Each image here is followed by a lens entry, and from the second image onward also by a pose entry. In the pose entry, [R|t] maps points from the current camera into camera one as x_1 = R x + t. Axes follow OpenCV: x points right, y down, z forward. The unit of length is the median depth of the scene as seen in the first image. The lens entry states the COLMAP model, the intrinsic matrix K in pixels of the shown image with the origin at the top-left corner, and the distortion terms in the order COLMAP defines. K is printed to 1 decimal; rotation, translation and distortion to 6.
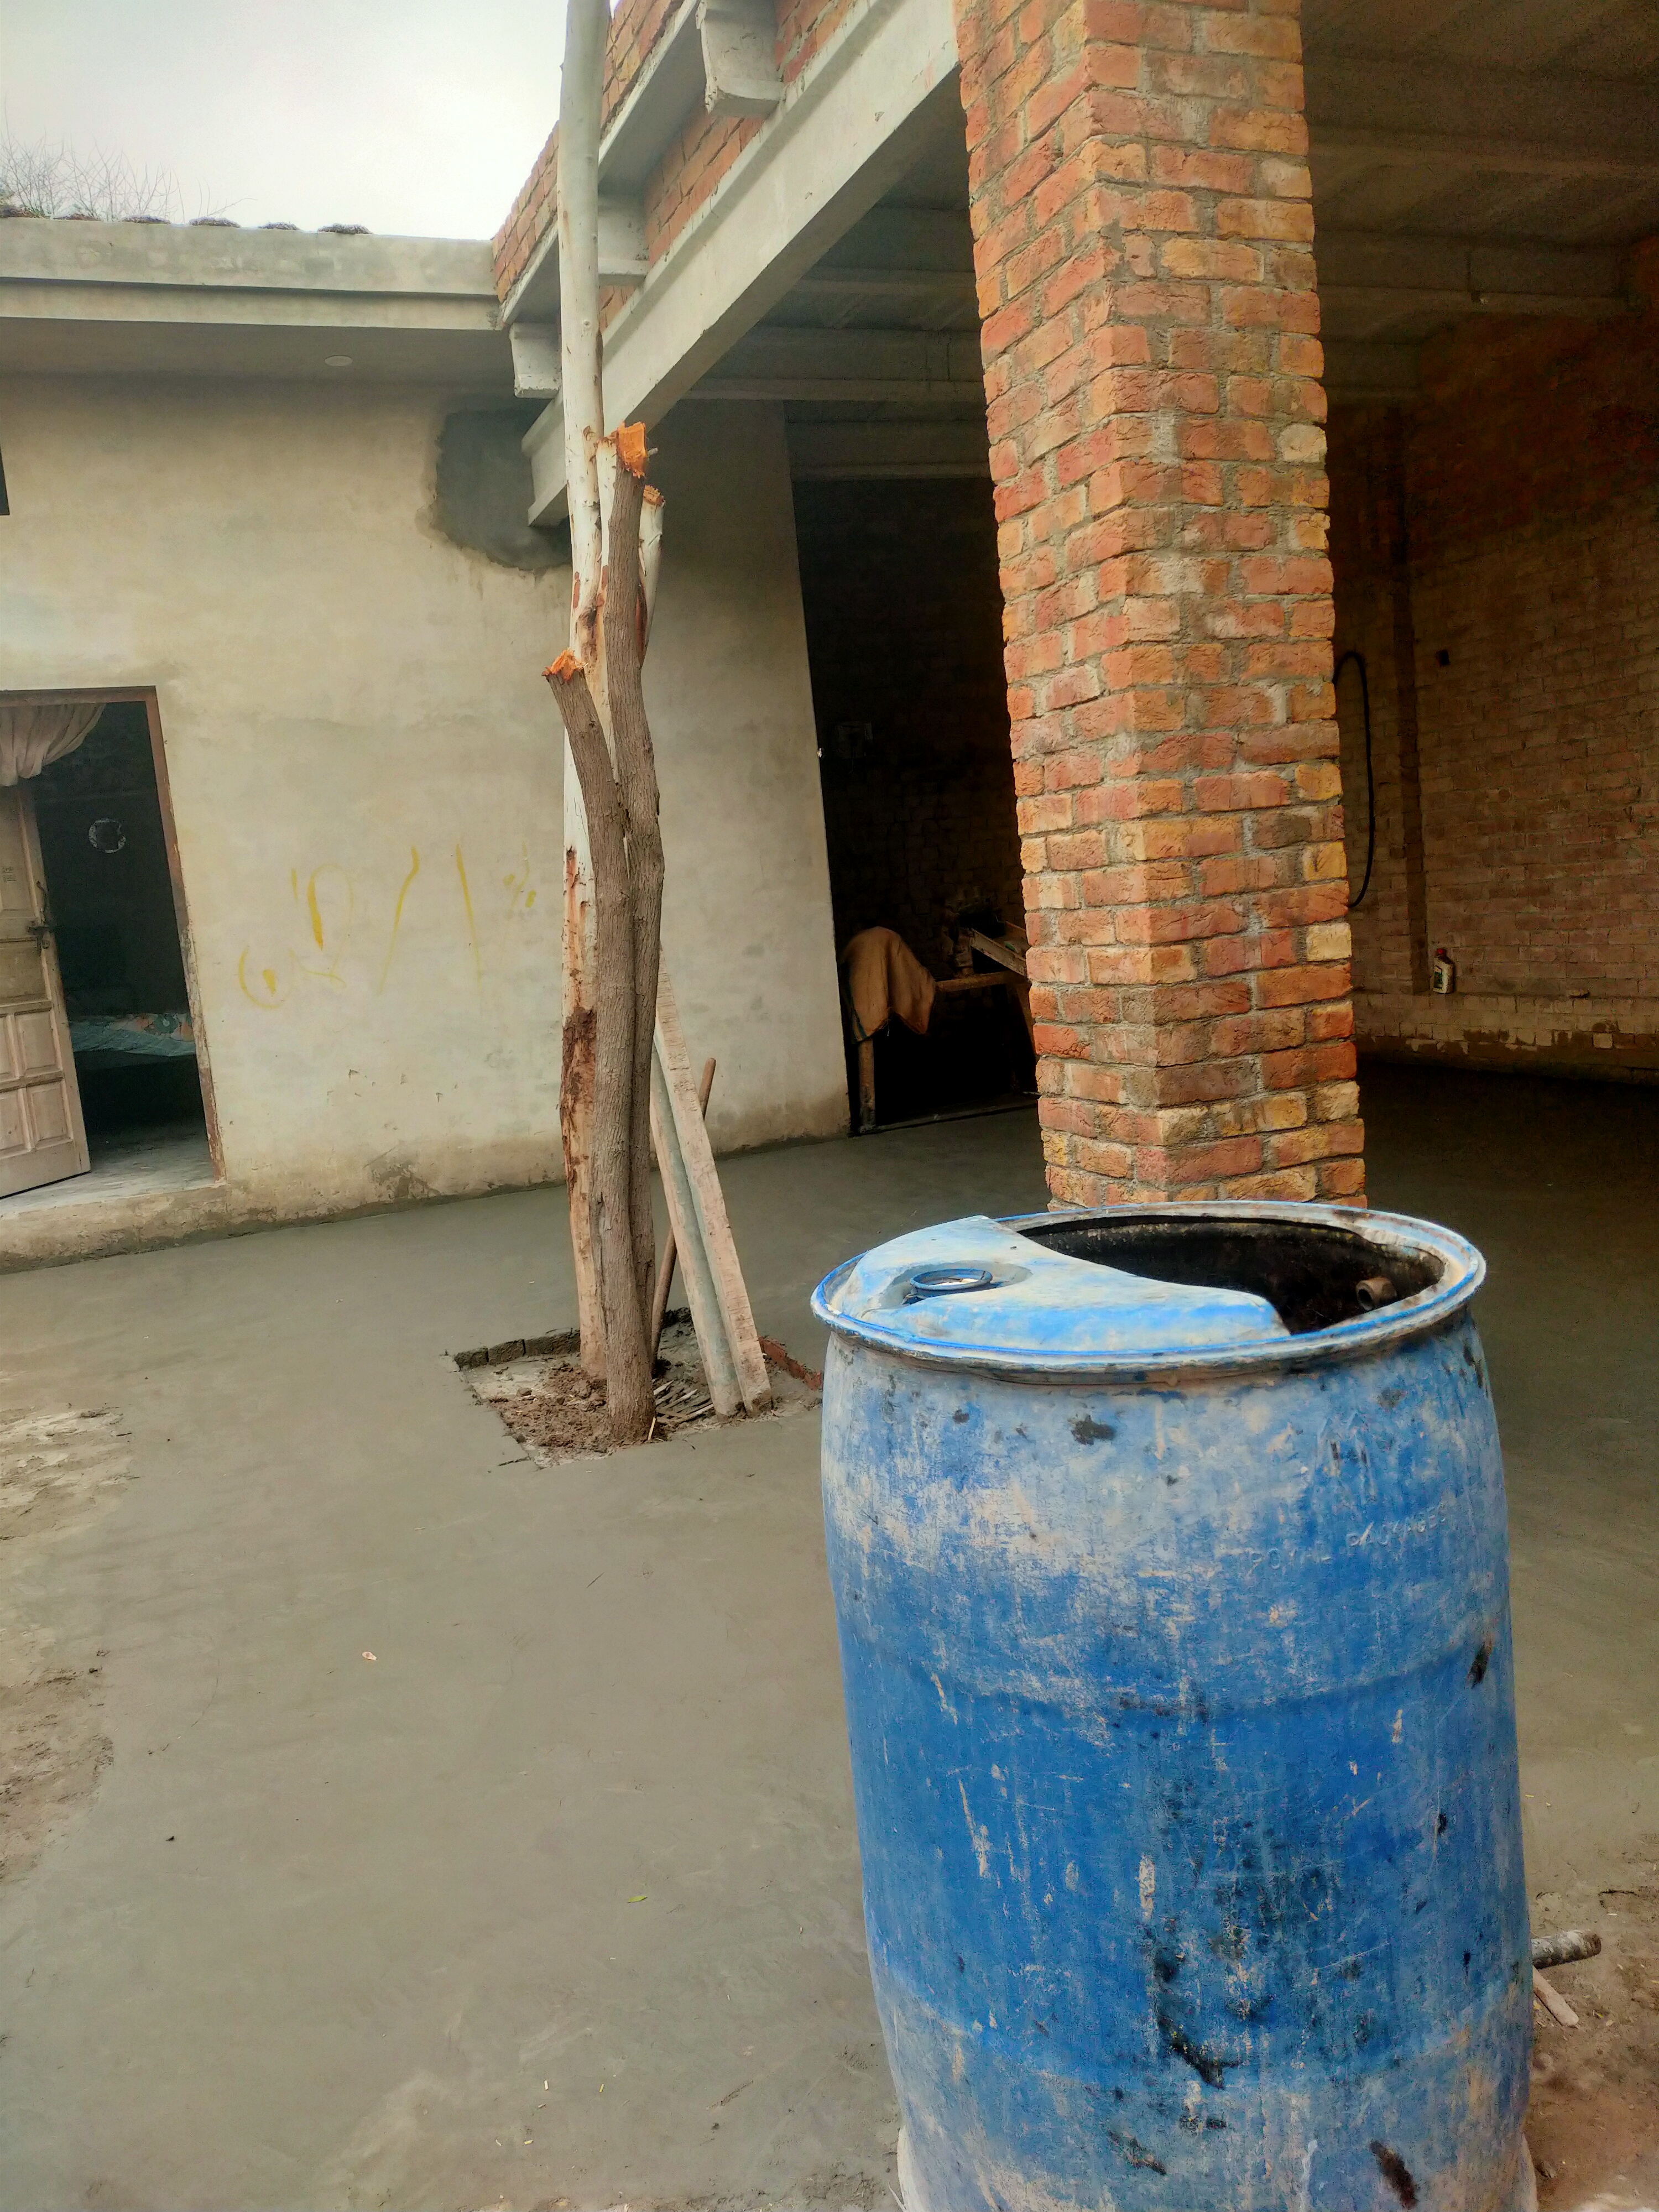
lens RADIAL K [[1653.7, 0, 829.5], [0, 1653.7, 1106.0], [0, 0, 1]] dist [0.077693, -0.112832]
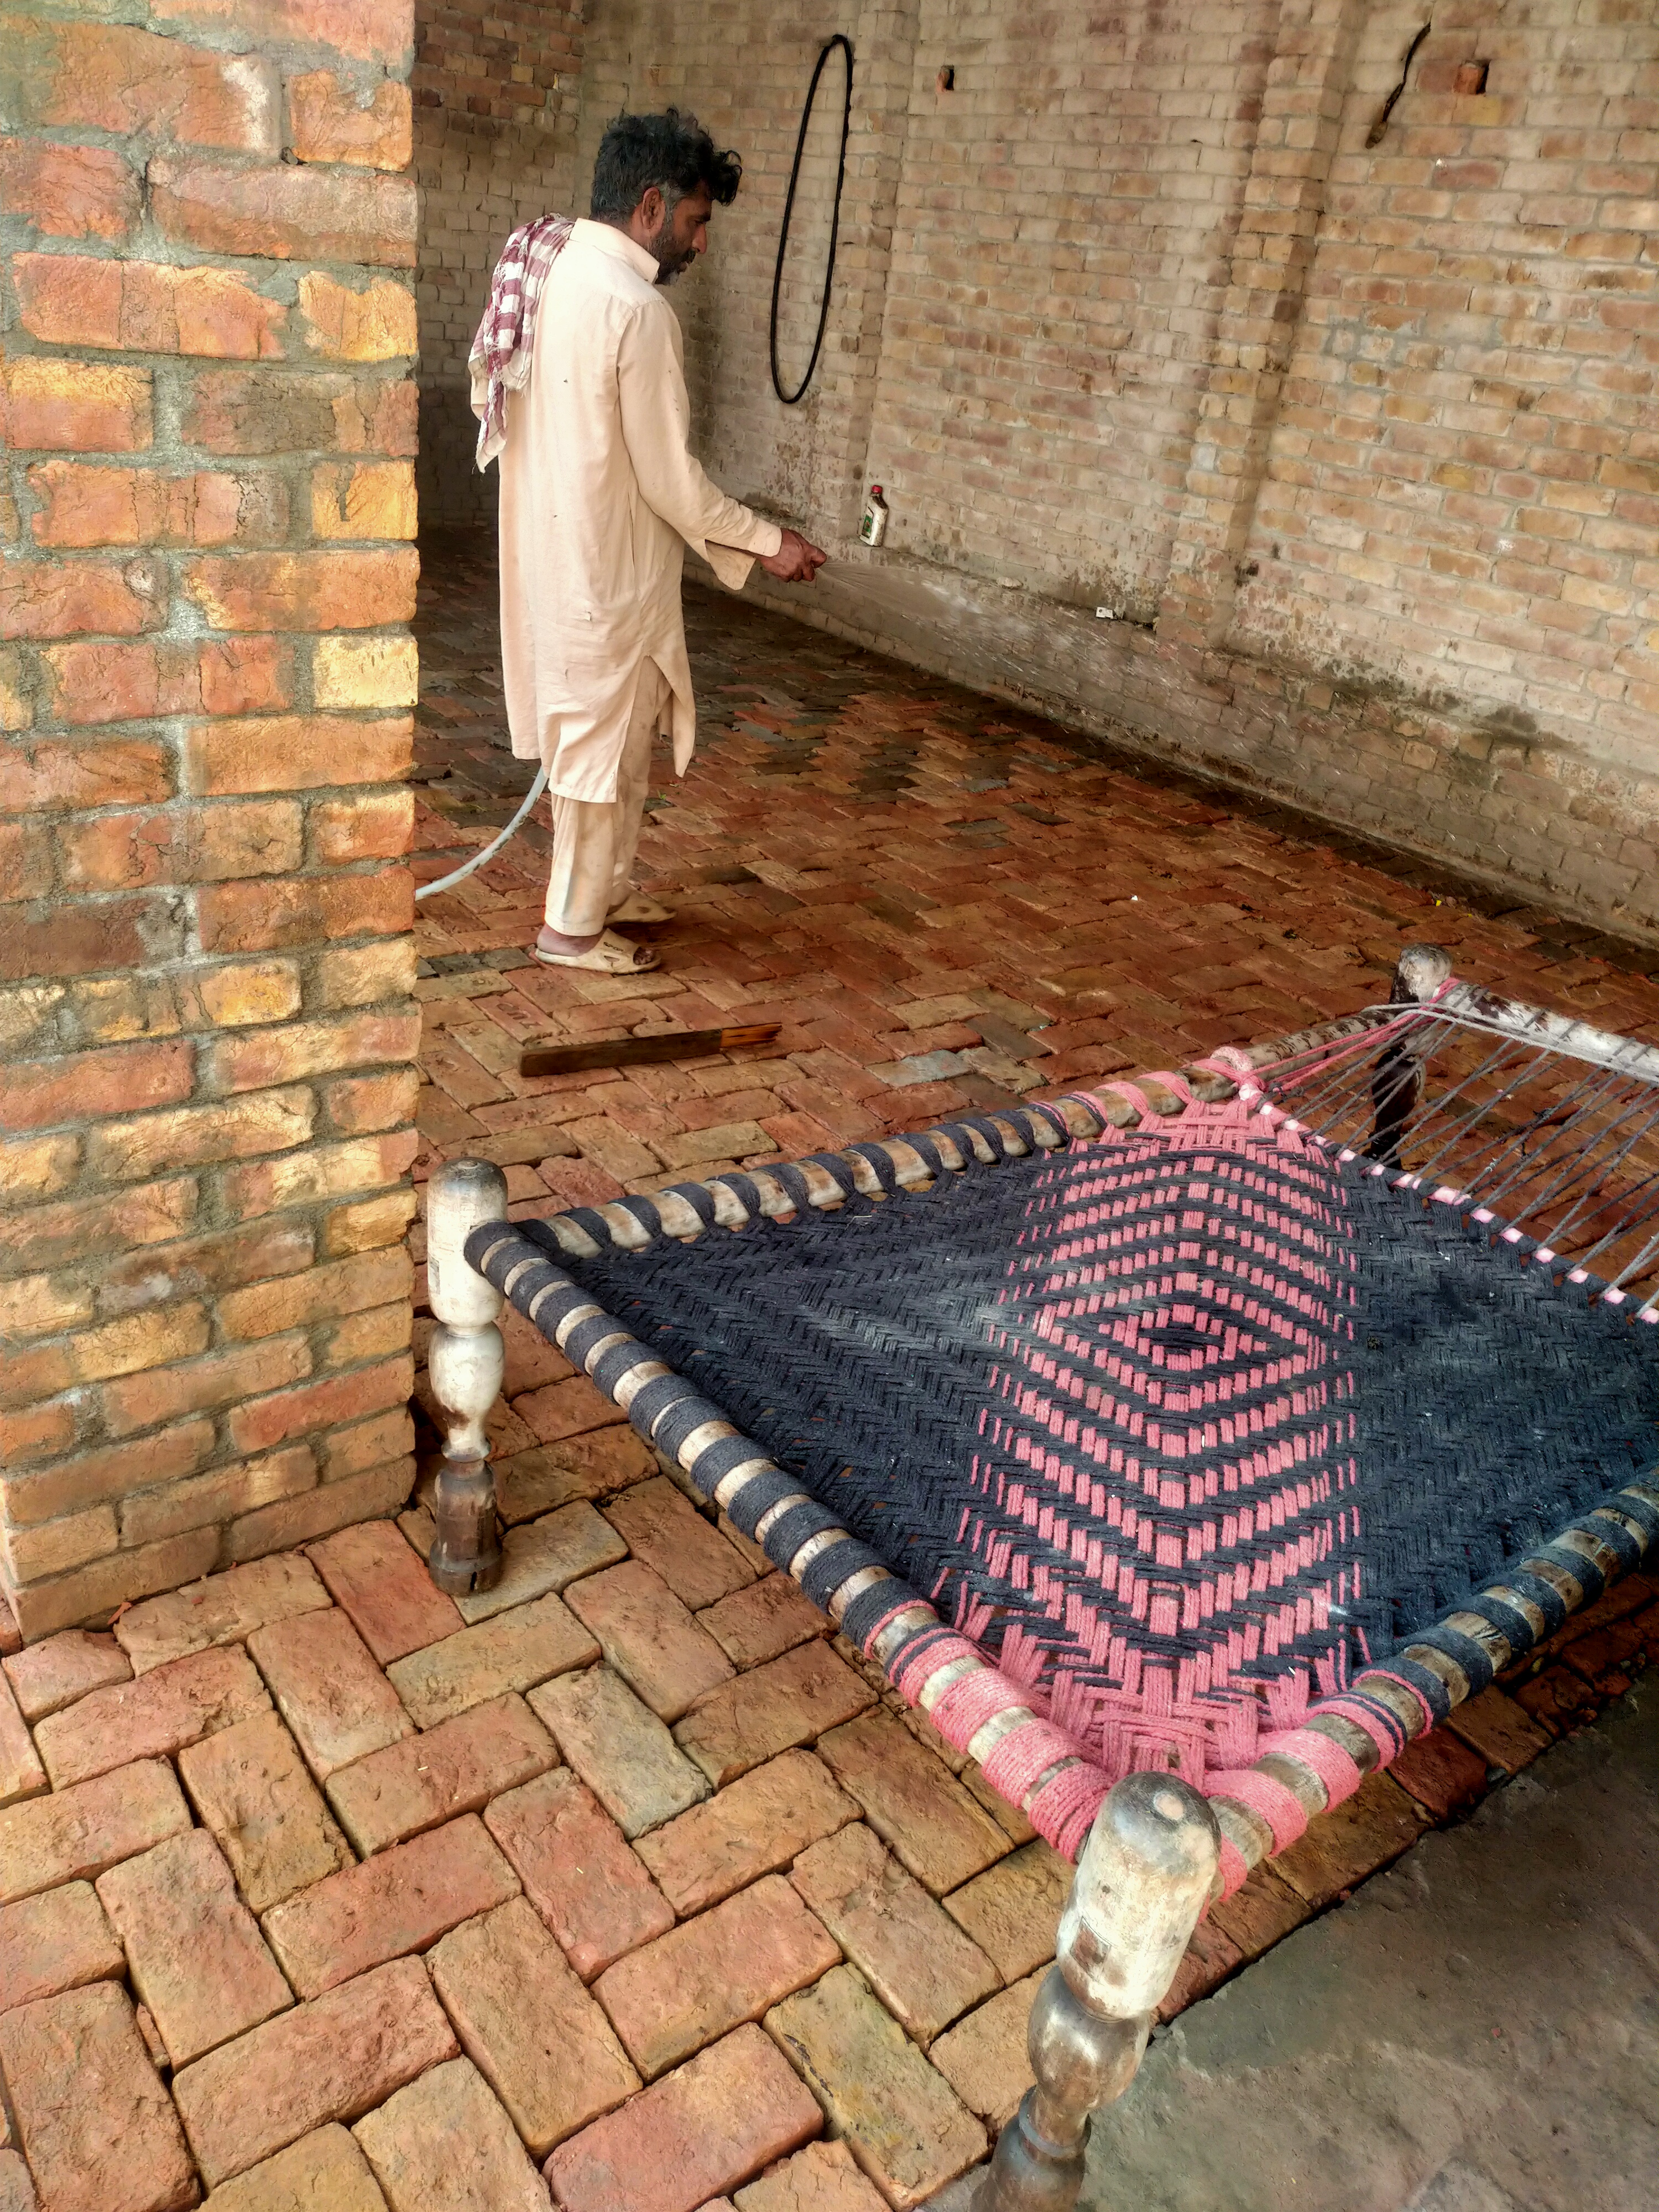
lens RADIAL K [[1653.7, 0, 829.5], [0, 1653.7, 1106.0], [0, 0, 1]] dist [0.077693, -0.112832]
pose [[0.944057, 0.071293, 0.321983, 0.105392], [-0.175863, 0.934774, 0.308657, -0.058730], [-0.278976, -0.348015, 0.895018, 0.178198]]
